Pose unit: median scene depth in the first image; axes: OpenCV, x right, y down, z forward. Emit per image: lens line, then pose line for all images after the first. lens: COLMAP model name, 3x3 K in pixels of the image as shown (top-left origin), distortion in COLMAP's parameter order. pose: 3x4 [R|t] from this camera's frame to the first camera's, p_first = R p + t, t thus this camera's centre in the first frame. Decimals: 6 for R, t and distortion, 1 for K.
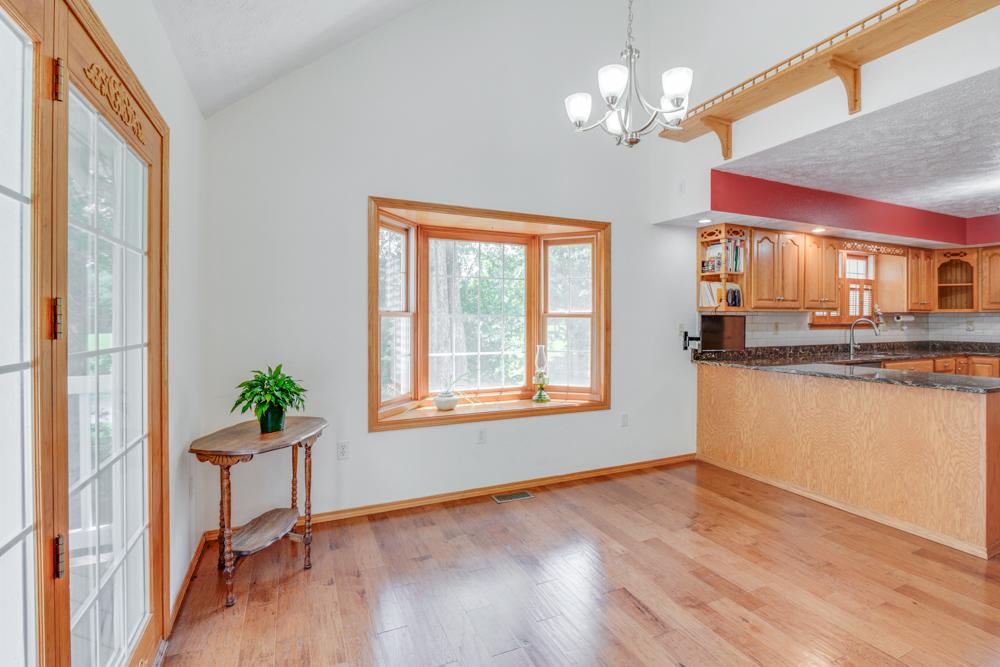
lens RADIAL K [[459.3, 0, 500.0], [0, 459.3, 333.5], [0, 0, 1]] dist [-0.015269, -0.000302]
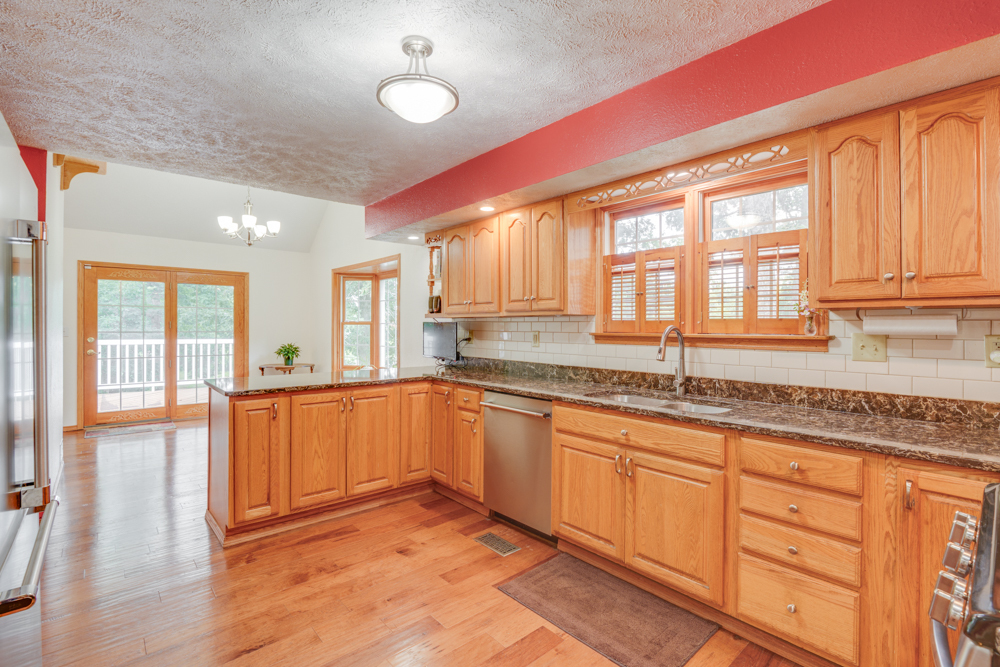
lens RADIAL K [[454.5, 0, 502.2], [0, 454.5, 320.5], [0, 0, 1]] dist [-0.000967, -0.000132]
pose [[0.296136, -0.008246, -0.955110, 1.283499], [-0.028856, 0.999429, -0.017575, -0.026009], [0.954710, 0.032765, 0.295729, 0.718235]]
